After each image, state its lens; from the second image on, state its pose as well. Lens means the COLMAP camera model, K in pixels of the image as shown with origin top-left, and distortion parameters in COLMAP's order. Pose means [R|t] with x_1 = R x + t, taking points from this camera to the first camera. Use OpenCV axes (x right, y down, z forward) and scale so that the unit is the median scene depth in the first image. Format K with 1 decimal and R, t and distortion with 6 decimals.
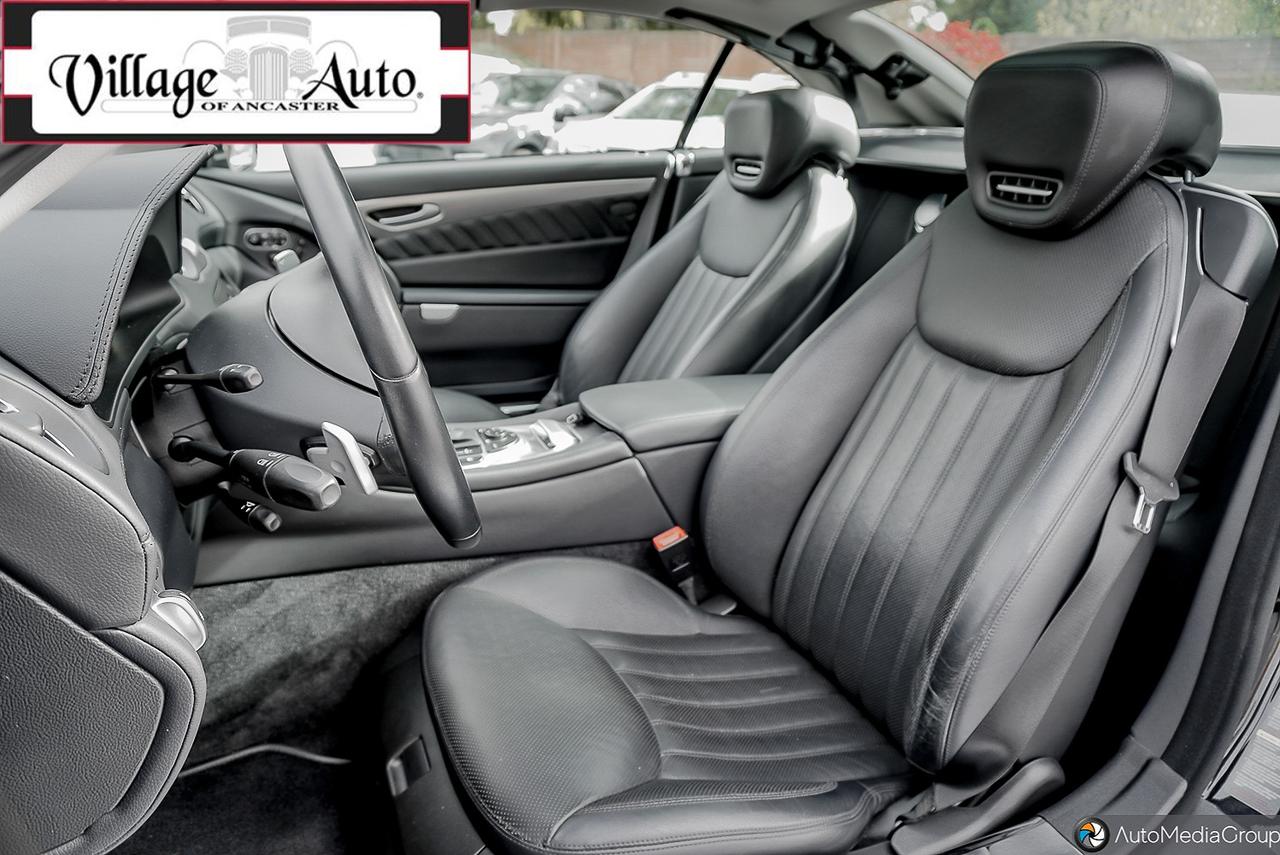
lens RADIAL K [[822.5, 0, 640.0], [0, 822.5, 427.5], [0, 0, 1]] dist [-0.041665, 0.000882]
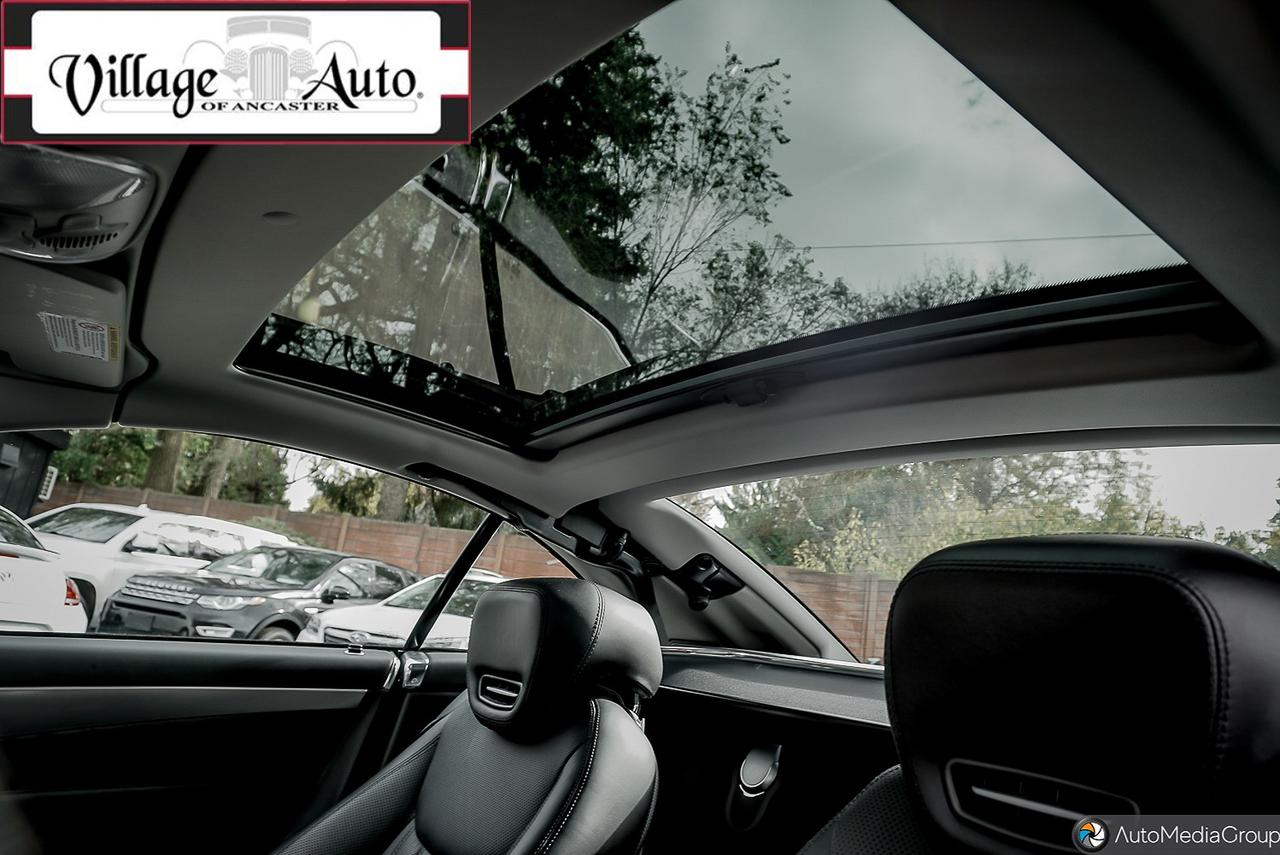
lens RADIAL K [[843.0, 0, 623.1], [0, 843.0, 429.6], [0, 0, 1]] dist [-0.009616, -0.000967]
pose [[0.968824, 0.142510, 0.202658, 0.053522], [-0.007753, 0.835037, -0.550139, -0.105636], [-0.247627, 0.531417, 0.810109, 0.280465]]
